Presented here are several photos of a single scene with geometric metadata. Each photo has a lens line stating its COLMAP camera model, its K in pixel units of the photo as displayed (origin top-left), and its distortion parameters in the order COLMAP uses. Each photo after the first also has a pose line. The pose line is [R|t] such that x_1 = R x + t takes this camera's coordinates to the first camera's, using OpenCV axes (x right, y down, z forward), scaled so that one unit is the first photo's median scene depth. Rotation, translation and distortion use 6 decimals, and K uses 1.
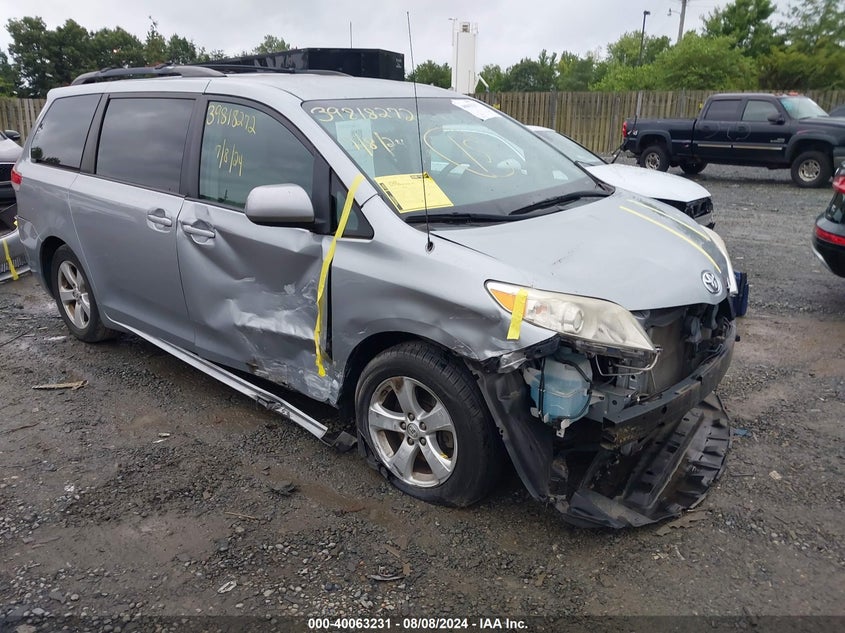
lens RADIAL K [[635.2, 0, 448.5], [0, 635.2, 329.6], [0, 0, 1]] dist [0.043593, -0.048285]
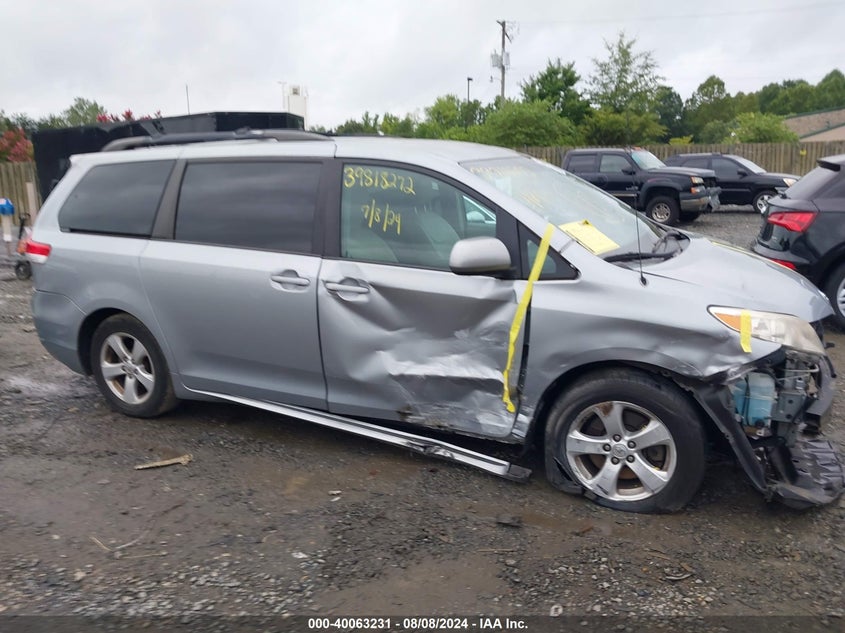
lens RADIAL K [[635.2, 0, 415.4], [0, 635.2, 322.4], [0, 0, 1]] dist [0.043593, -0.048285]
pose [[0.970226, -0.078556, 0.229108, -0.528877], [0.099531, 0.991694, -0.081463, -0.004308], [-0.220806, 0.101841, 0.969986, -0.012893]]
